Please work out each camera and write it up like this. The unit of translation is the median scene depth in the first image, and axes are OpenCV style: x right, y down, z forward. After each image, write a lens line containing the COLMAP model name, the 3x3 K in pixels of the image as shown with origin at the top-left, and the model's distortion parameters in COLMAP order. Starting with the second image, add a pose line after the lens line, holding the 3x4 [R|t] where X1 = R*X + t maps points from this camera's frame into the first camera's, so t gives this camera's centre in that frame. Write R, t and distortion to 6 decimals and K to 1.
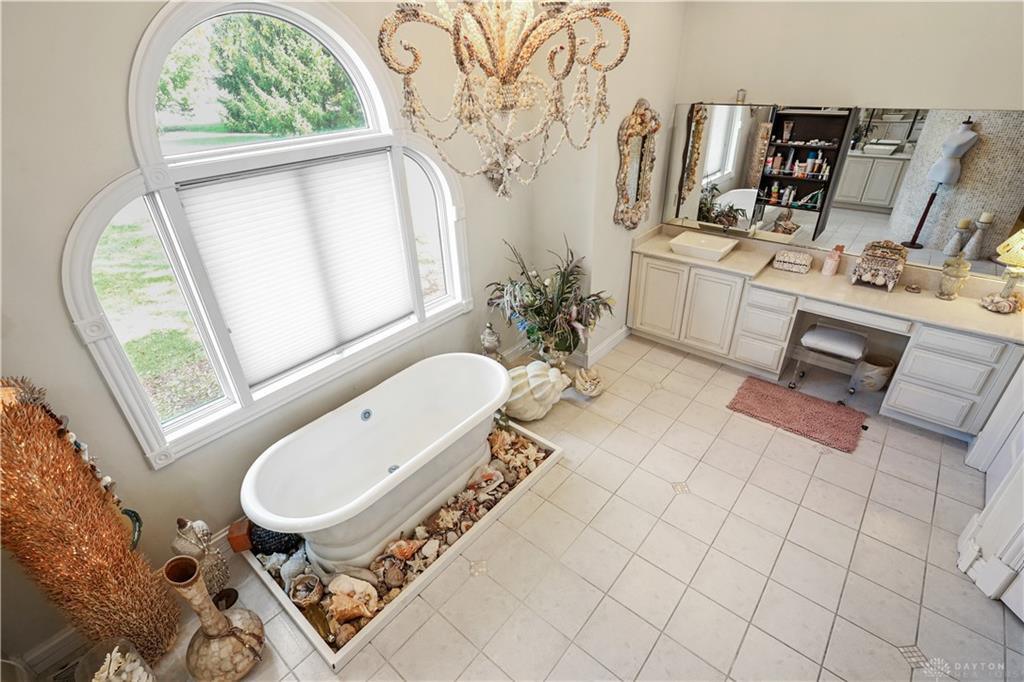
lens RADIAL K [[497.4, 0, 515.7], [0, 497.4, 347.1], [0, 0, 1]] dist [-0.002822, 0.001318]
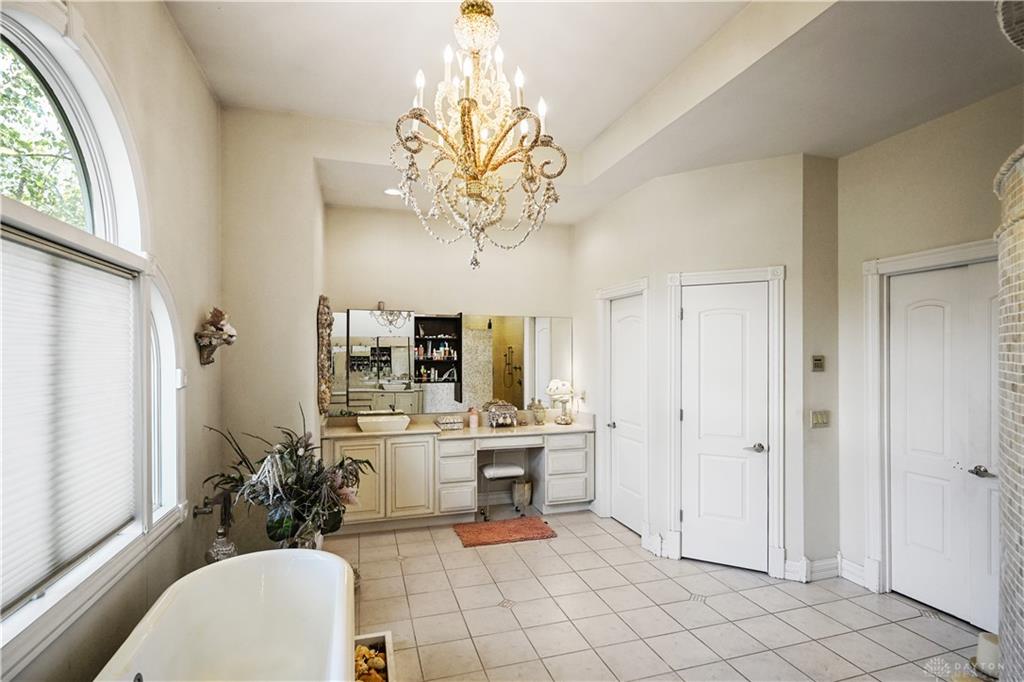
lens RADIAL K [[497.4, 0, 525.6], [0, 497.4, 351.6], [0, 0, 1]] dist [-0.002822, 0.001318]
pose [[0.521064, 0.035894, 0.852763, -0.463427], [0.420400, 0.858721, -0.293022, 0.134177], [-0.742803, 0.511184, 0.432359, 0.234424]]
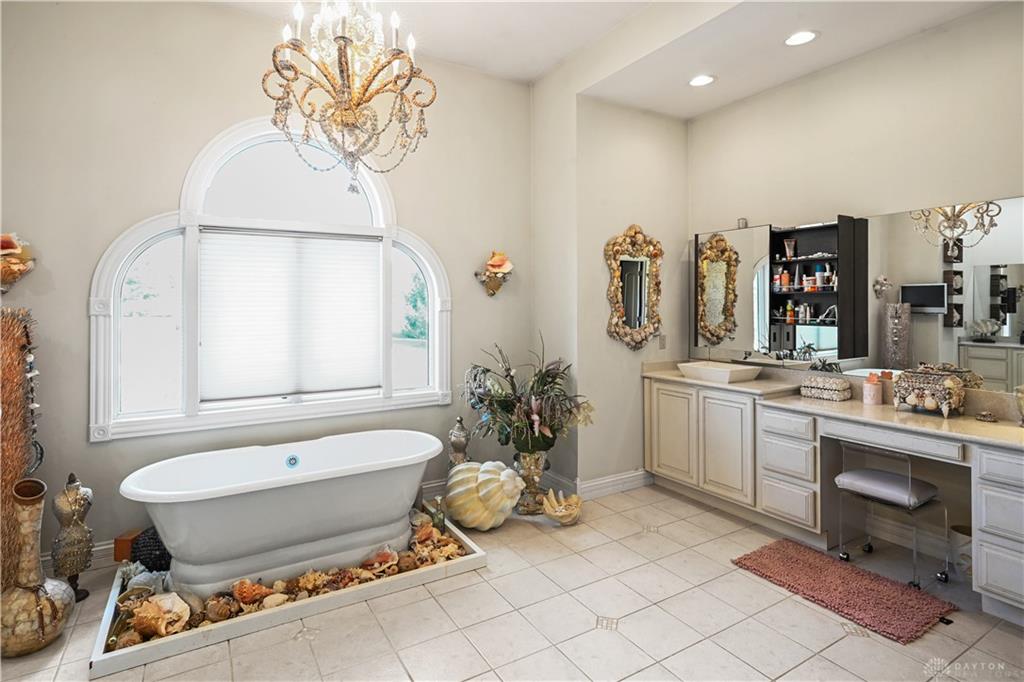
lens RADIAL K [[539.4, 0, 500.7], [0, 539.4, 298.7], [0, 0, 1]] dist [0.000764, -0.000806]
pose [[0.937936, 0.022933, -0.346048, 0.390038], [-0.196190, 0.857888, -0.474907, 0.244403], [0.285980, 0.513324, 0.809144, 0.060556]]
